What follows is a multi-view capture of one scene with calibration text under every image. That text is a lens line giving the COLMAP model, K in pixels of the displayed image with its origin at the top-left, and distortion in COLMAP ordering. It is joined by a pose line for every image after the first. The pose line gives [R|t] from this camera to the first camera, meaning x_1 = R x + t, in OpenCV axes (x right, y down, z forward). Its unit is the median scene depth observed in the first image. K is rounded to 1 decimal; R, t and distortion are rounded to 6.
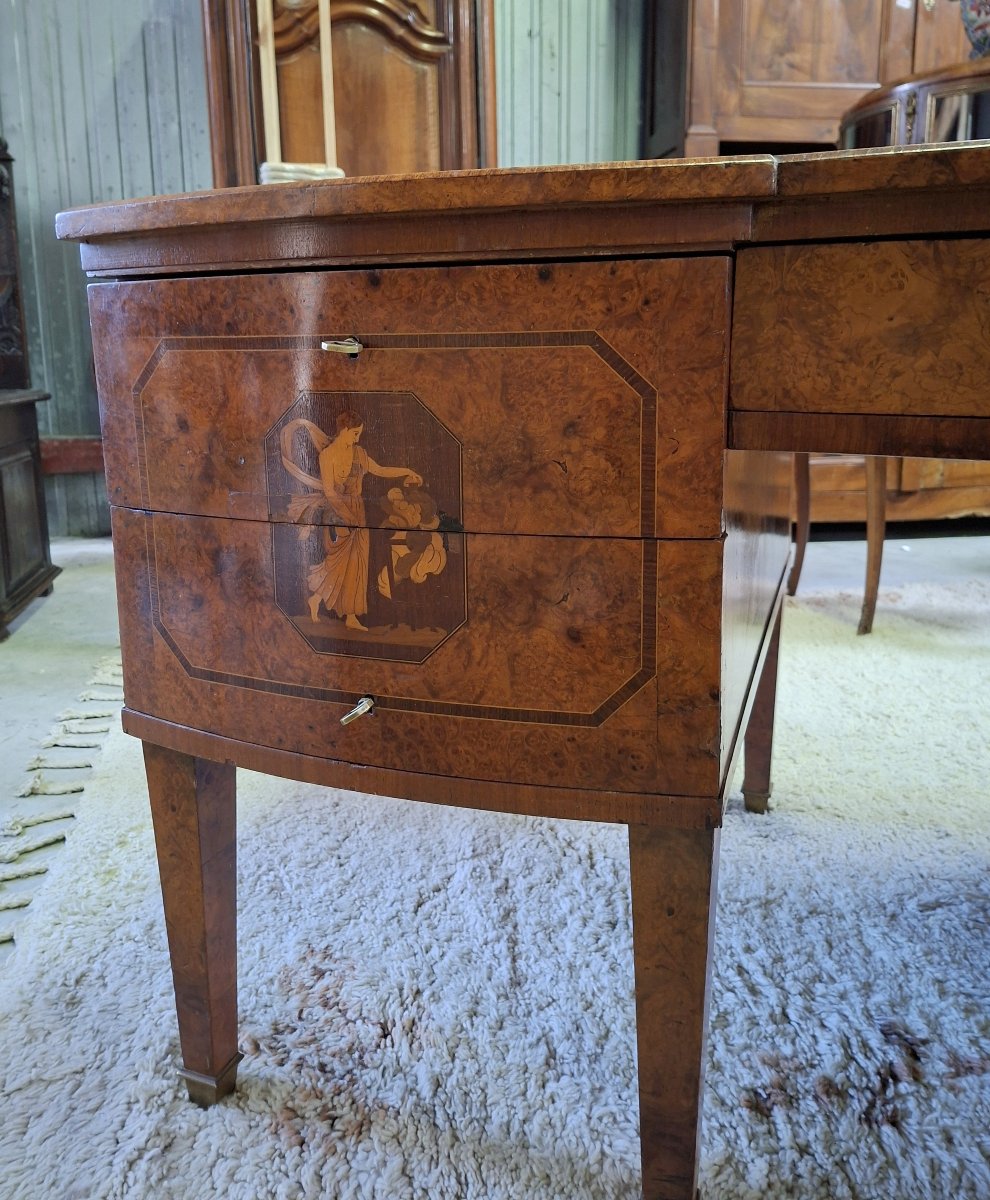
lens RADIAL K [[1015.2, 0, 463.7], [0, 1015.2, 525.8], [0, 0, 1]] dist [0.043399, -0.023202]
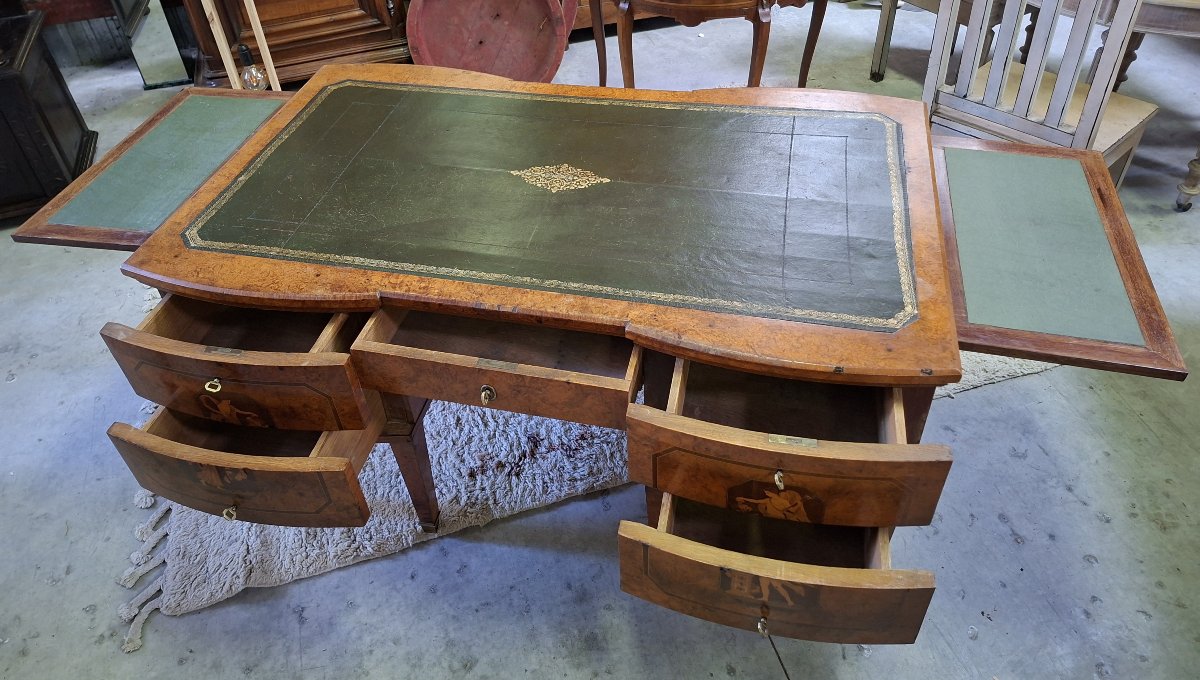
lens RADIAL K [[880.1, 0, 591.3], [0, 880.1, 331.5], [0, 0, 1]] dist [0.076685, -0.003545]
pose [[0.989773, -0.113714, 0.086130, 0.447414], [0.049166, 0.838724, 0.542332, -1.084837], [-0.133910, -0.532551, 0.835737, -0.882214]]
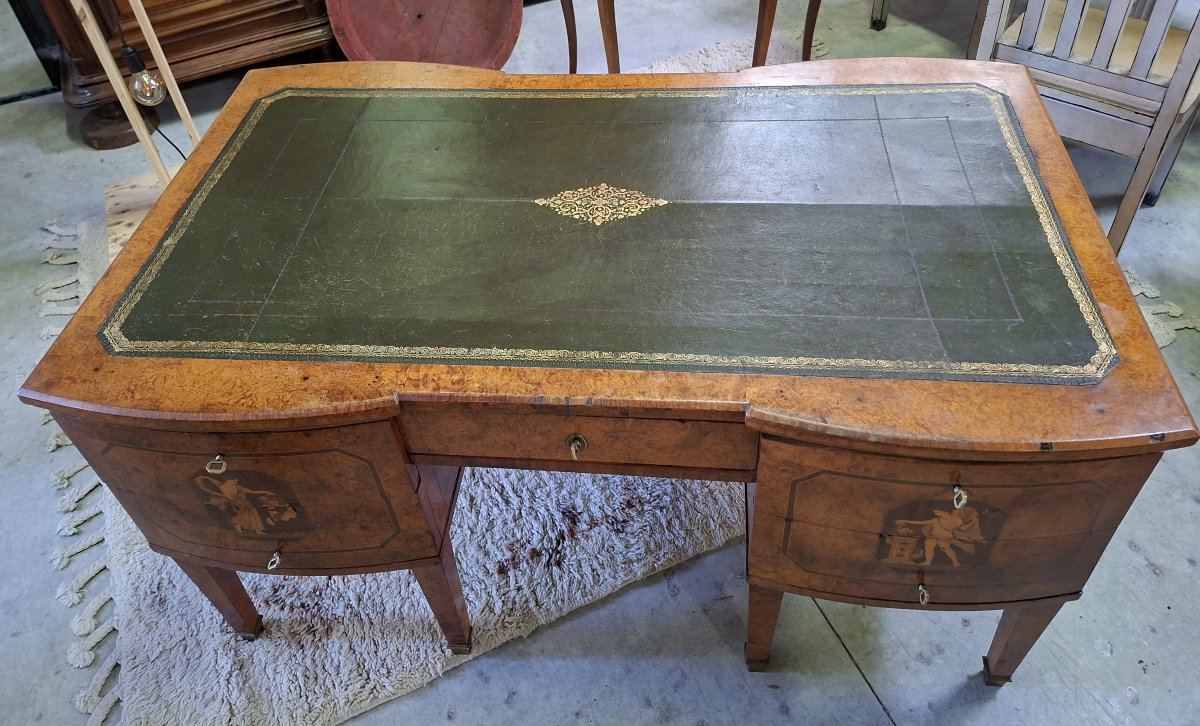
lens RADIAL K [[930.6, 0, 621.3], [0, 930.6, 352.6], [0, 0, 1]] dist [0.055828, -0.022675]
pose [[0.959061, -0.221977, 0.175867, 0.281876], [0.077014, 0.802019, 0.592313, -1.042271], [-0.272528, -0.554520, 0.786280, -0.441223]]
